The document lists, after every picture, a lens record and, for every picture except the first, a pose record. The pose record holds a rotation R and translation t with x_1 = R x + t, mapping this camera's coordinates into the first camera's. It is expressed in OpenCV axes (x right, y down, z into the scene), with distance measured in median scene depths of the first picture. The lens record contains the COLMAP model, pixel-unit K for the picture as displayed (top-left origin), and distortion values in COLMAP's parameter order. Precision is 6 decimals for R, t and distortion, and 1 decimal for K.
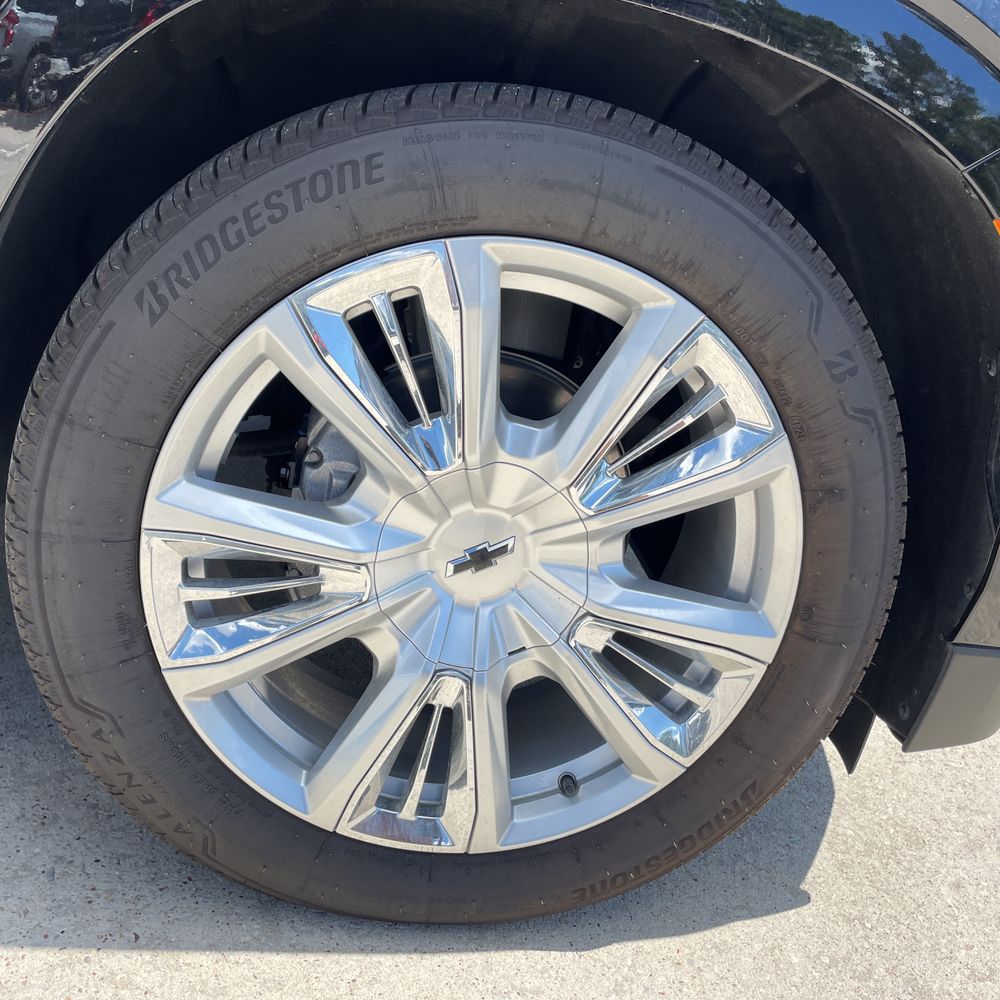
lens RADIAL K [[1007.7, 0, 486.0], [0, 1007.7, 497.1], [0, 0, 1]] dist [0.099433, -0.133503]
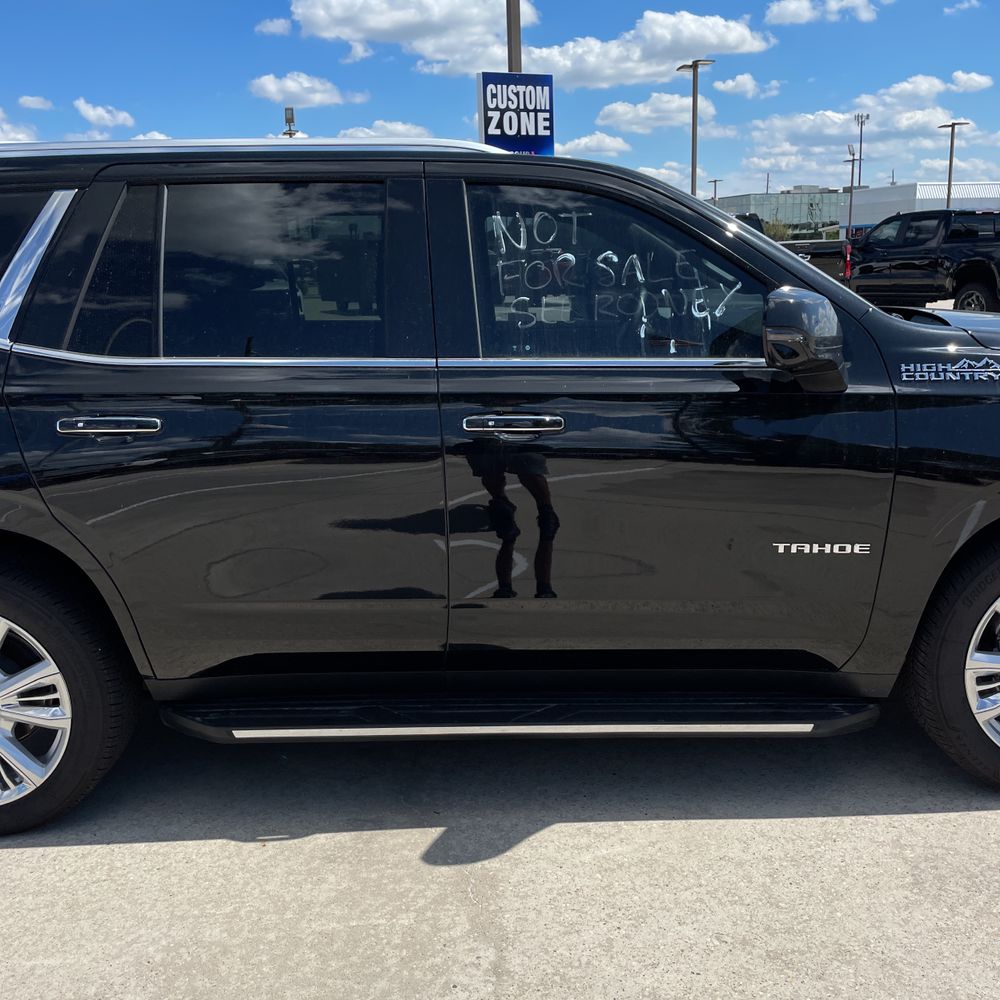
lens RADIAL K [[1015.0, 0, 515.4], [0, 1015.0, 497.8], [0, 0, 1]] dist [0.099237, -0.137516]
pose [[0.964474, -0.196378, -0.176709, -1.026920], [0.171529, 0.974231, -0.146467, -0.264166], [0.200918, 0.110953, 0.973304, -2.535391]]
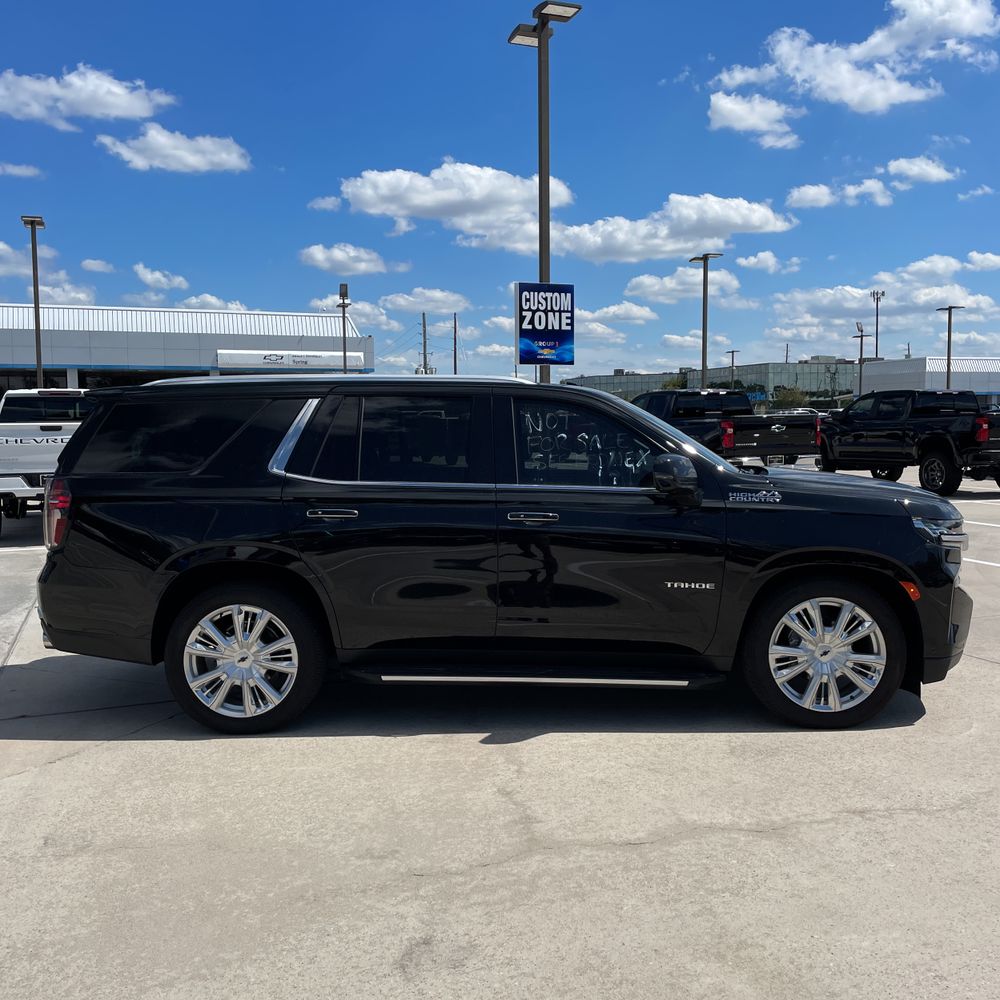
lens RADIAL K [[1012.7, 0, 500.0], [0, 1012.7, 500.0], [0, 0, 1]] dist [0.085464, -0.127459]
pose [[0.962613, -0.196868, -0.186061, -0.566271], [0.136487, 0.945818, -0.294616, 0.741098], [0.233980, 0.258207, 0.937327, -5.363919]]
